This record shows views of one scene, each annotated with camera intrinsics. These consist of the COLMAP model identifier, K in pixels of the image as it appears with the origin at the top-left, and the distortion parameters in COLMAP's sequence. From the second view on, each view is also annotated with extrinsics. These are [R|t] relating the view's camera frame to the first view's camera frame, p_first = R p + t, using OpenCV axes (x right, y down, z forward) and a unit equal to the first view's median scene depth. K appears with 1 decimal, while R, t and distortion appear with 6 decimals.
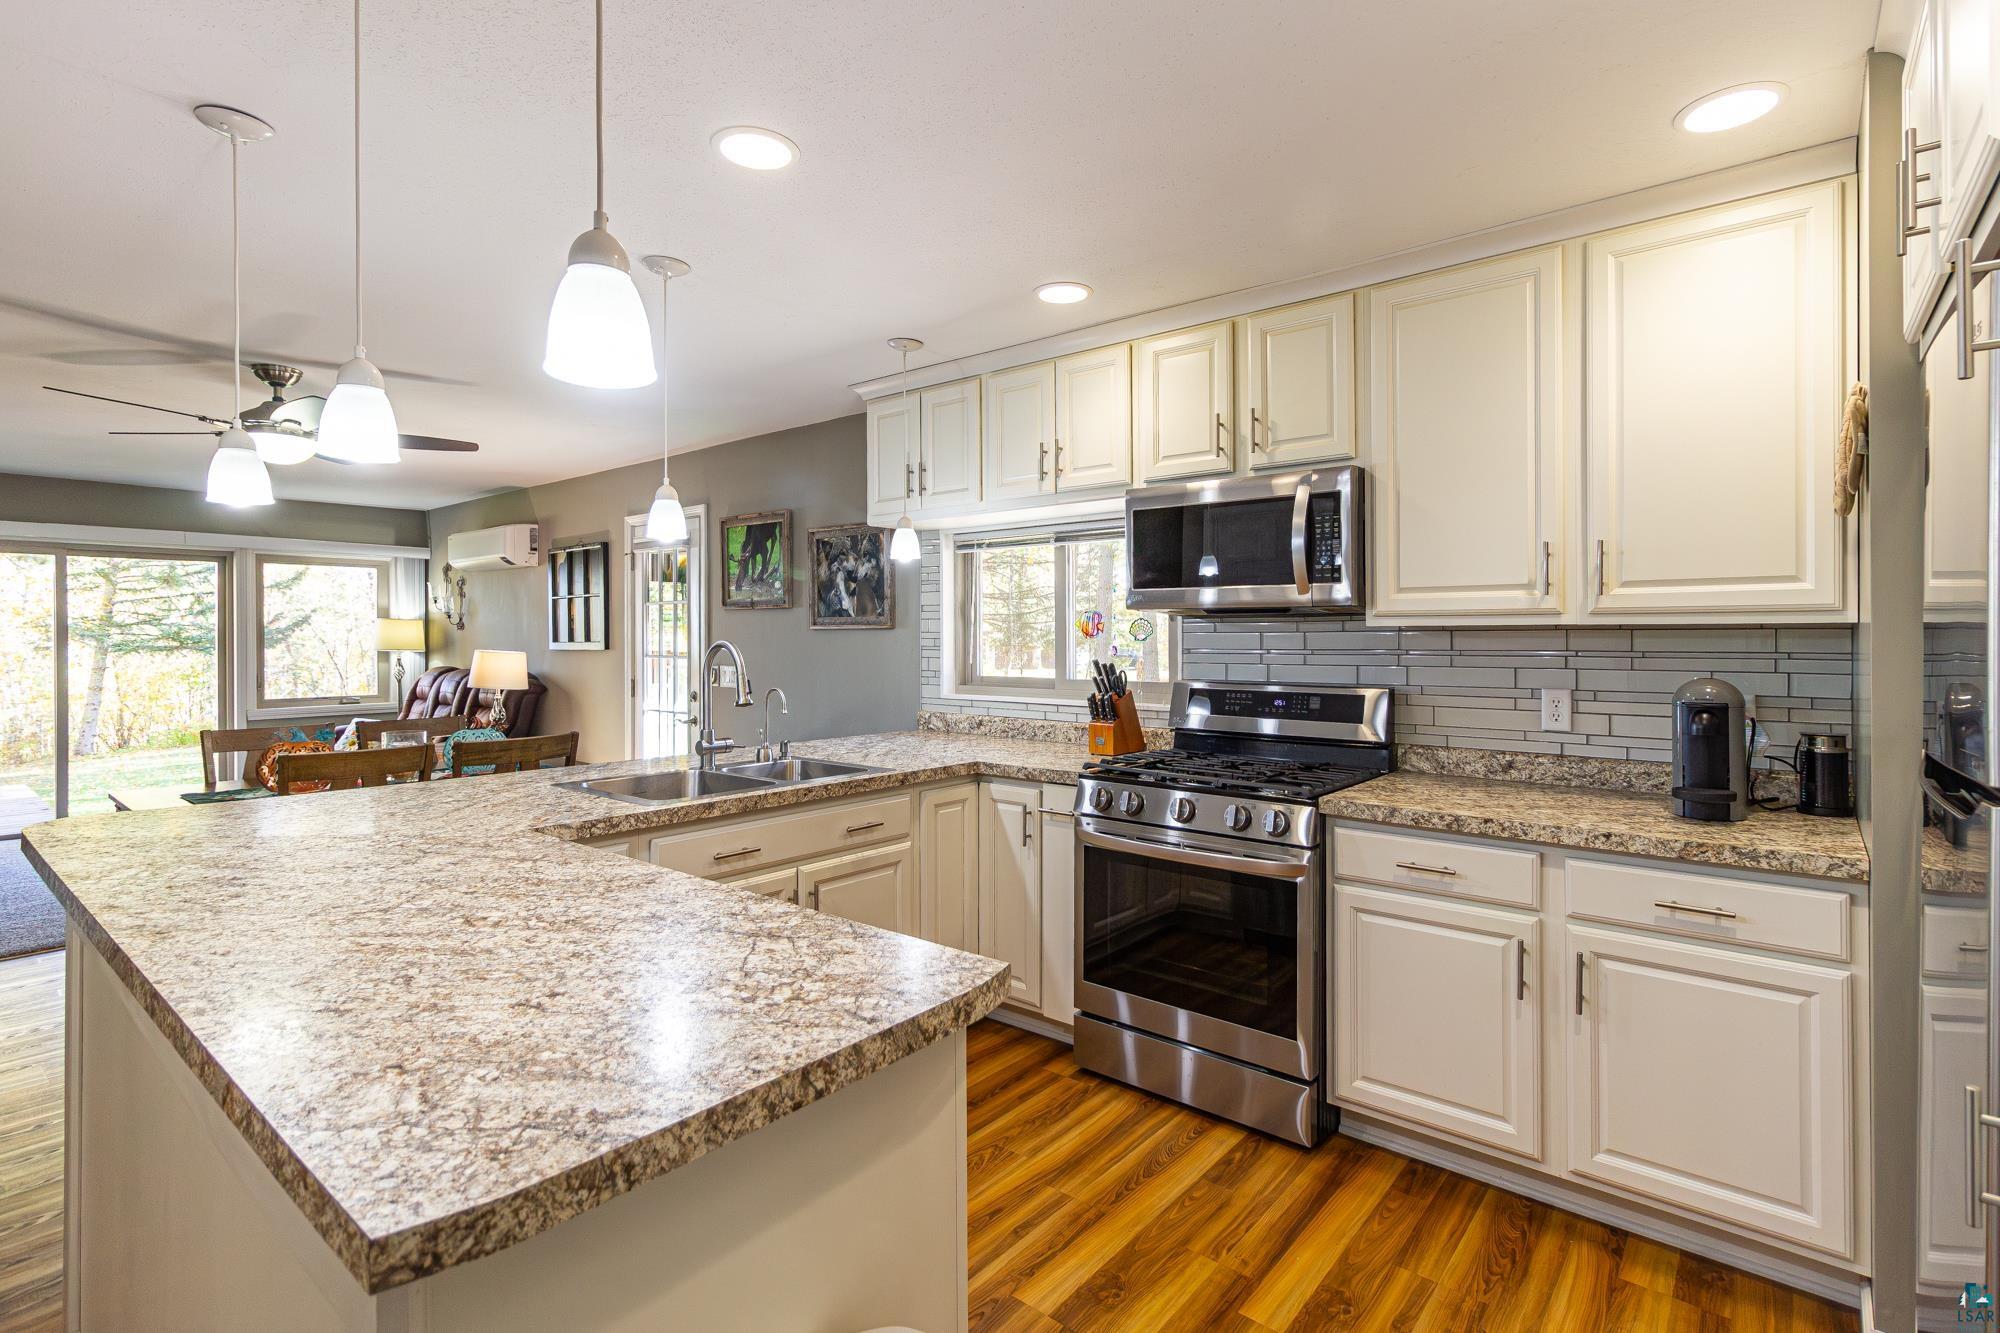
lens RADIAL K [[939.8, 0, 1035.6], [0, 939.8, 632.9], [0, 0, 1]] dist [0.000952, -0.000640]
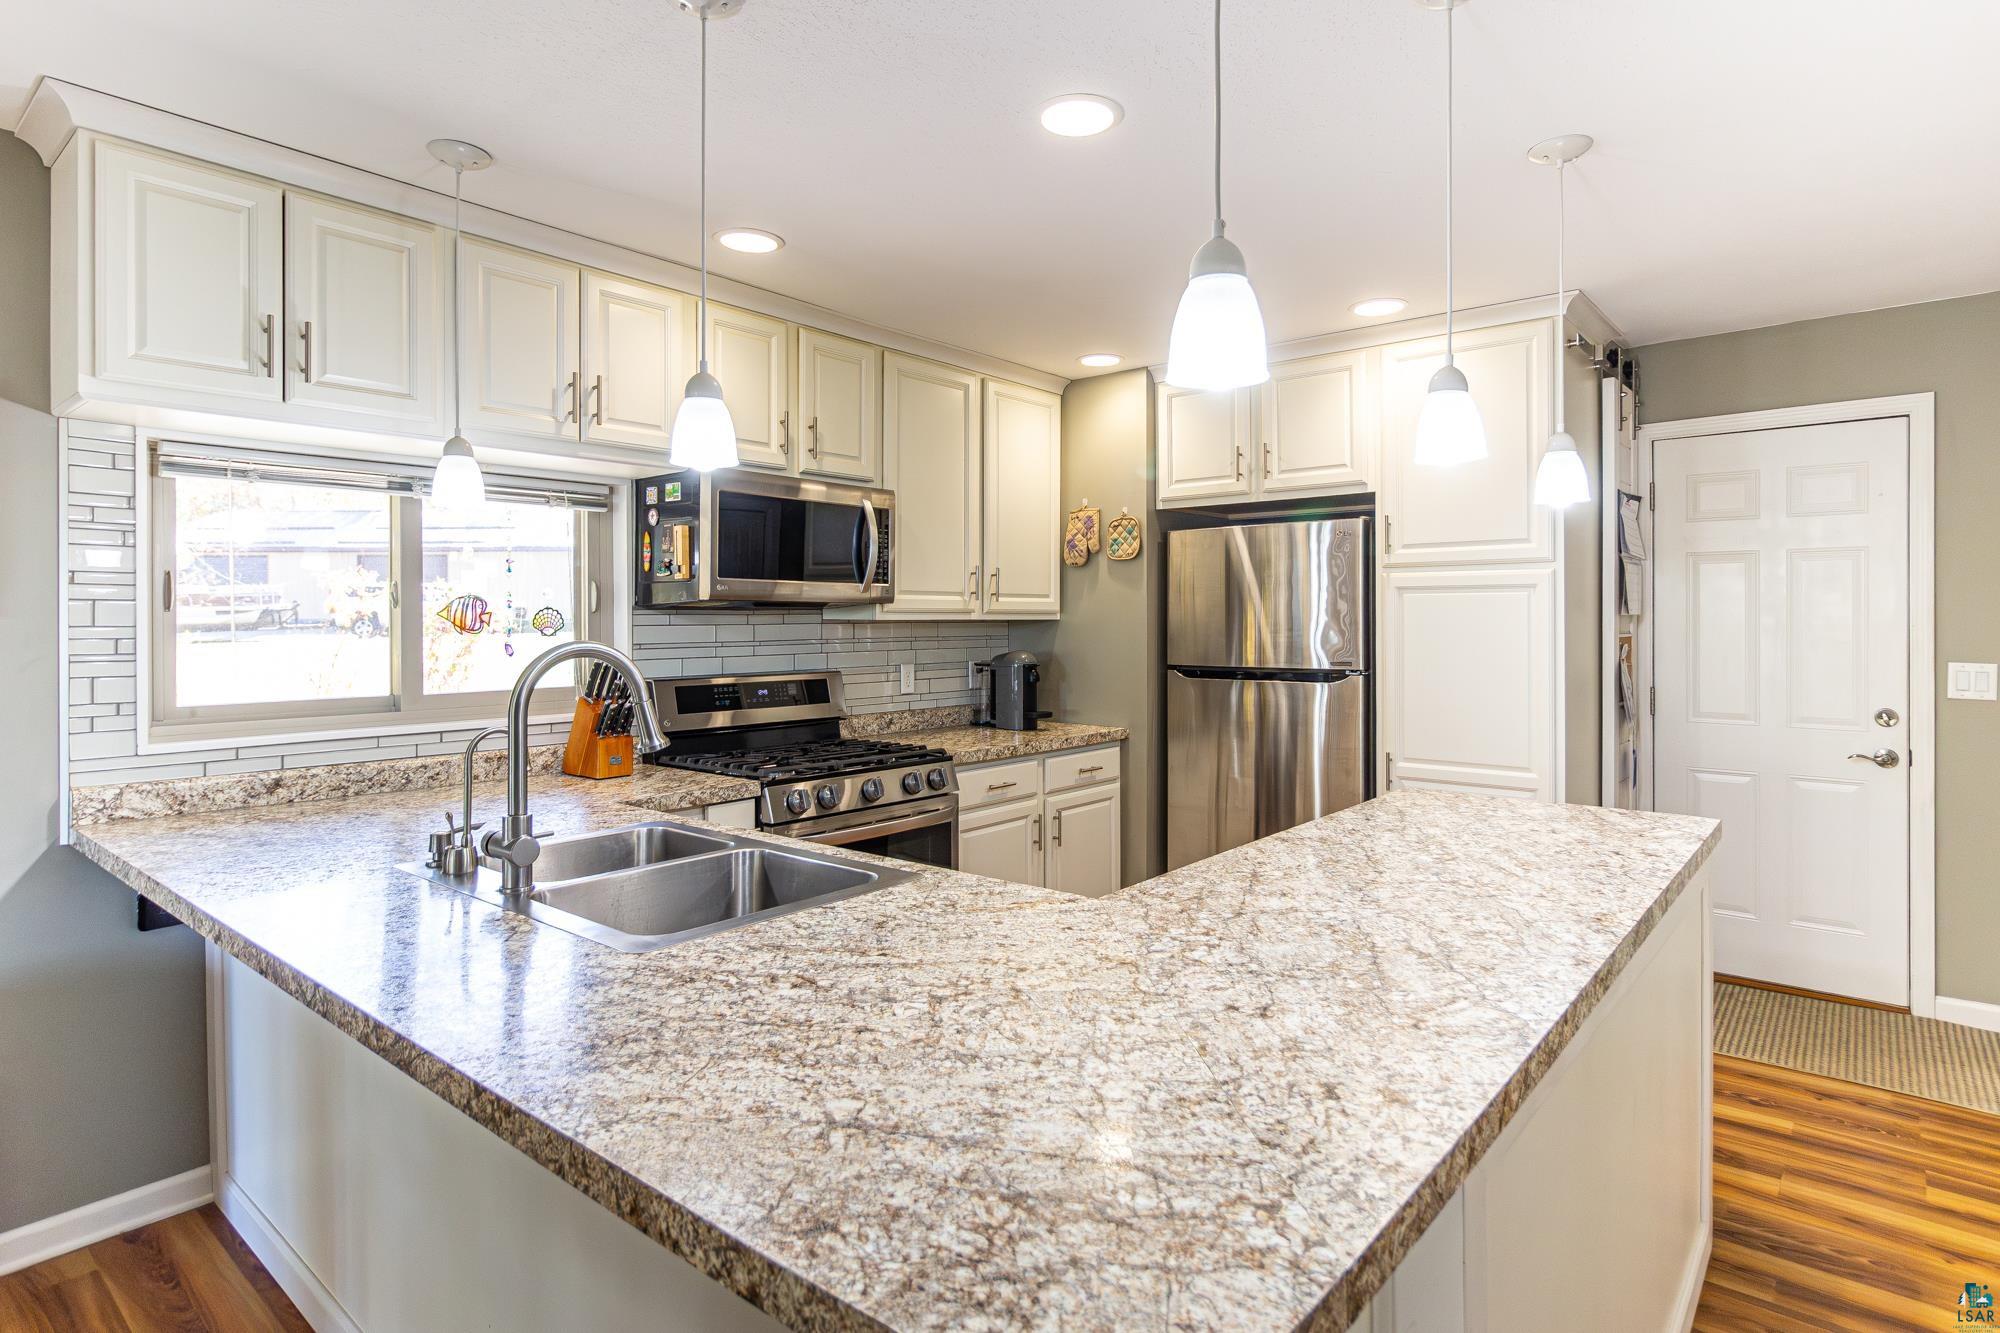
lens RADIAL K [[1045.9, 0, 1048.0], [0, 1045.9, 633.4], [0, 0, 1]] dist [-0.020067, 0.001113]
pose [[0.010311, -0.010433, 0.999892, -0.554754], [0.001217, 0.999945, 0.010421, -0.001927], [-0.999946, 0.001109, 0.010323, 0.416197]]
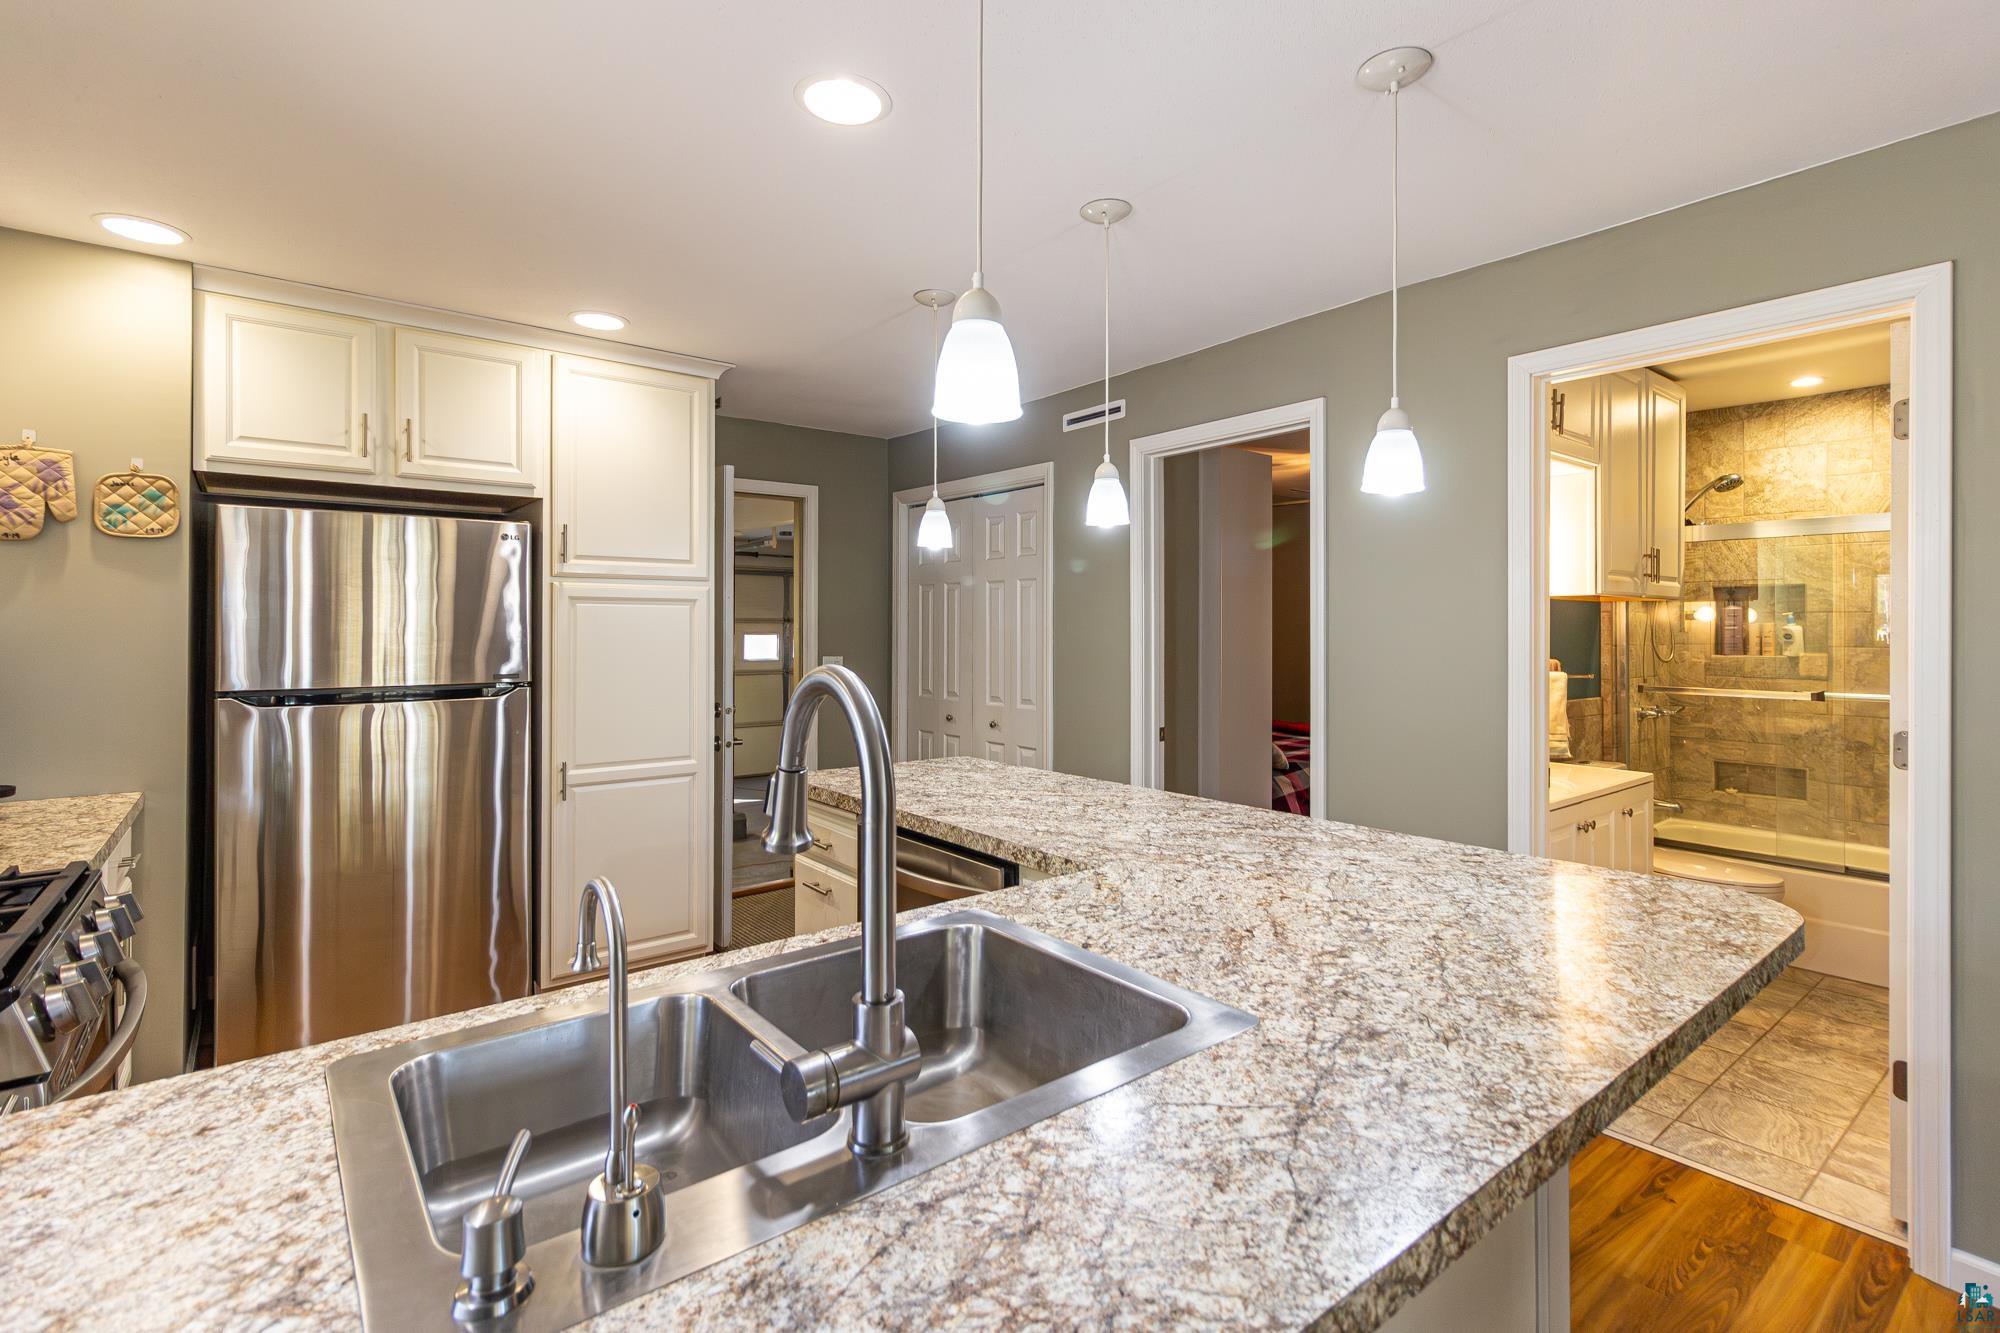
lens RADIAL K [[939.8, 0, 1002.7], [0, 939.8, 625.5], [0, 0, 1]] dist [0.000952, -0.000640]
pose [[-0.972874, 0.002312, 0.231323, -0.269654], [0.001271, 0.999988, -0.004651, -0.002482], [-0.231331, -0.004231, -0.972866, 0.753519]]
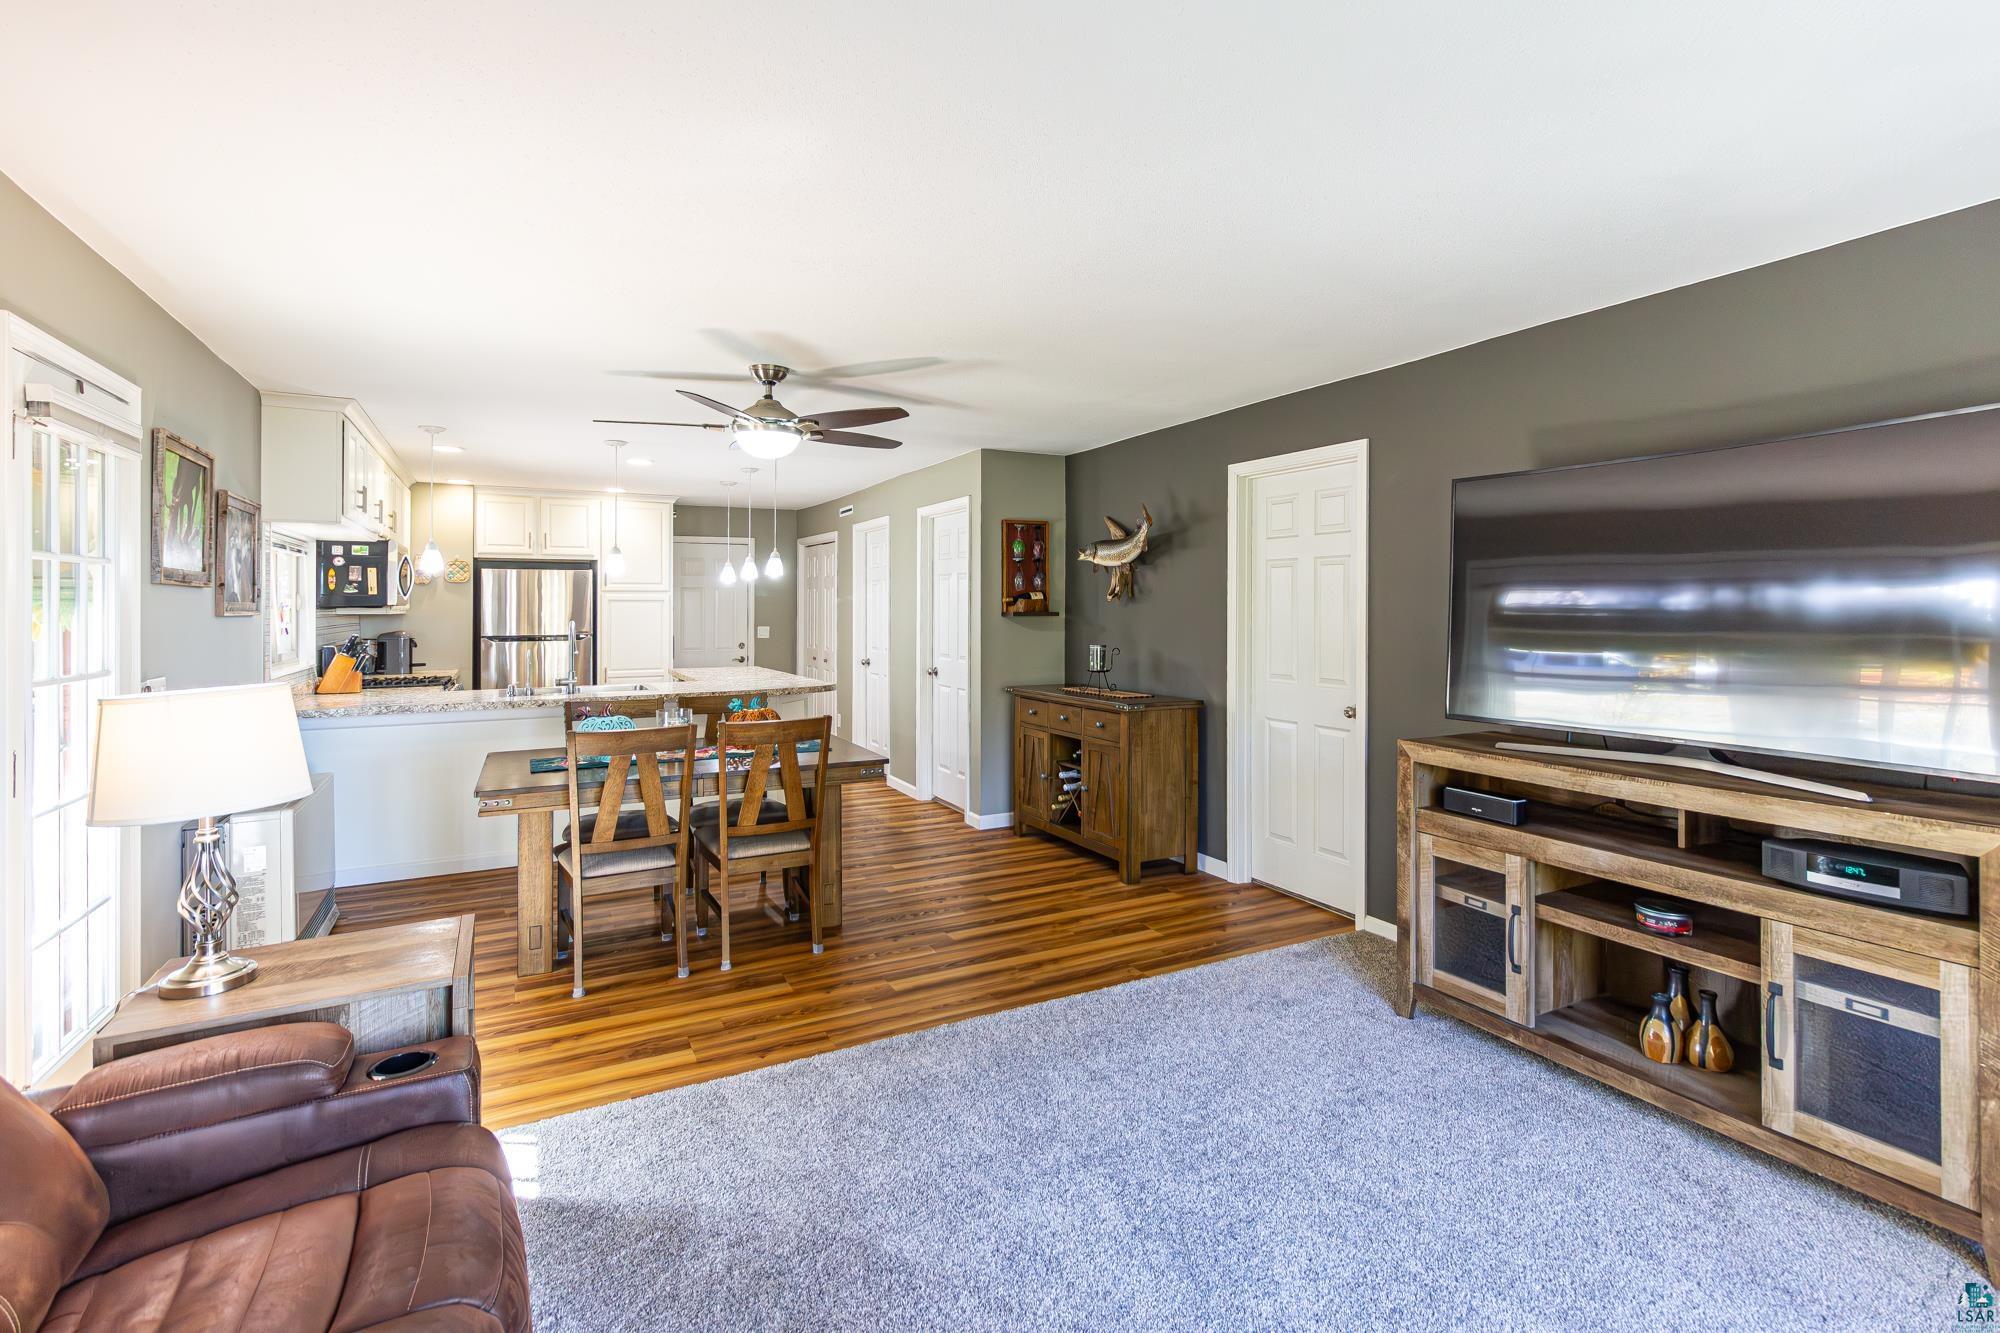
lens RADIAL K [[939.8, 0, 994.6], [0, 939.8, 606.3], [0, 0, 1]] dist [0.000952, -0.000640]
pose [[-0.910085, 0.004813, 0.414394, -1.094564], [0.003557, 0.999986, -0.003805, -0.006681], [-0.414407, -0.001989, -0.910090, 1.375289]]
